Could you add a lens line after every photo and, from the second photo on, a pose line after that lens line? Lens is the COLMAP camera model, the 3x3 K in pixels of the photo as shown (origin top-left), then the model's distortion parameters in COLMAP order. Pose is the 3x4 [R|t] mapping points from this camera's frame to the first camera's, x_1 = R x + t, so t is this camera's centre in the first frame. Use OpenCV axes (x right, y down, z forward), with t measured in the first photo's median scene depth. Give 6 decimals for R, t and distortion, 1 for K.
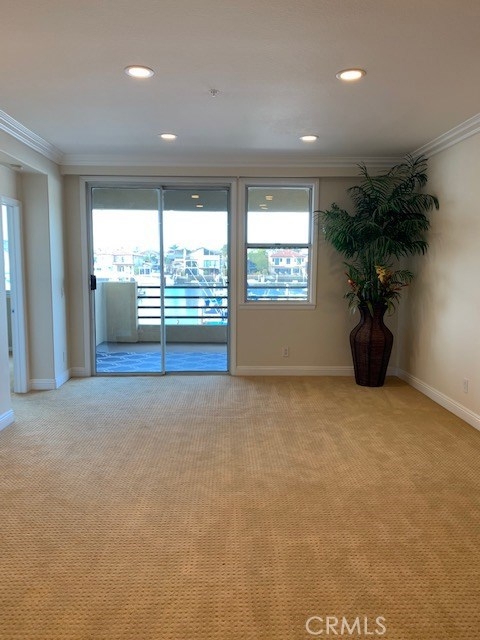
lens RADIAL K [[485.1, 0, 238.6], [0, 485.1, 318.6], [0, 0, 1]] dist [0.043229, -0.067814]
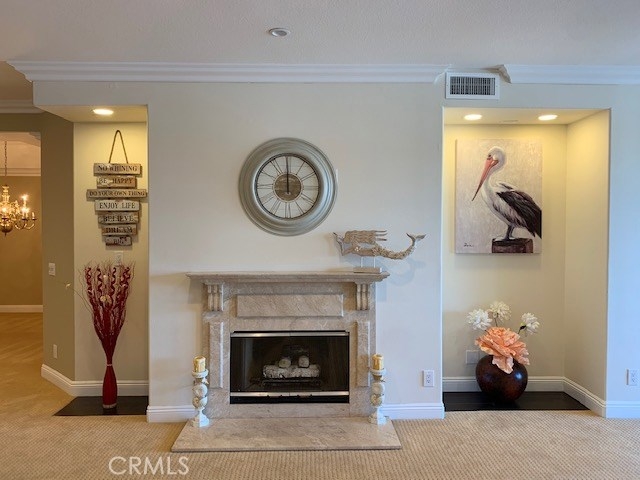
lens RADIAL K [[485.1, 0, 322.2], [0, 485.1, 235.0], [0, 0, 1]] dist [0.043229, -0.067814]
pose [[-0.010067, 0.002211, -0.999947, 0.311247], [-0.112958, 0.993594, 0.003334, -0.028421], [0.993549, 0.112986, -0.009752, 0.281166]]
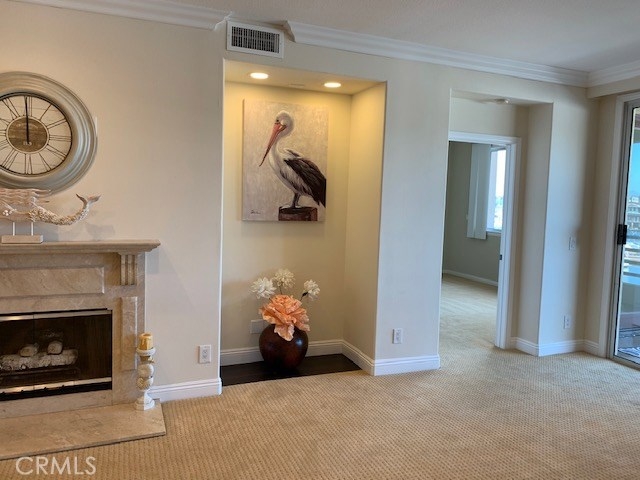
lens RADIAL K [[485.1, 0, 320.2], [0, 485.1, 234.2], [0, 0, 1]] dist [0.043229, -0.067814]
pose [[0.346915, 0.068877, -0.935364, 0.266042], [-0.132527, 0.990893, 0.023813, -0.033792], [0.928486, 0.115699, 0.352884, 0.340553]]
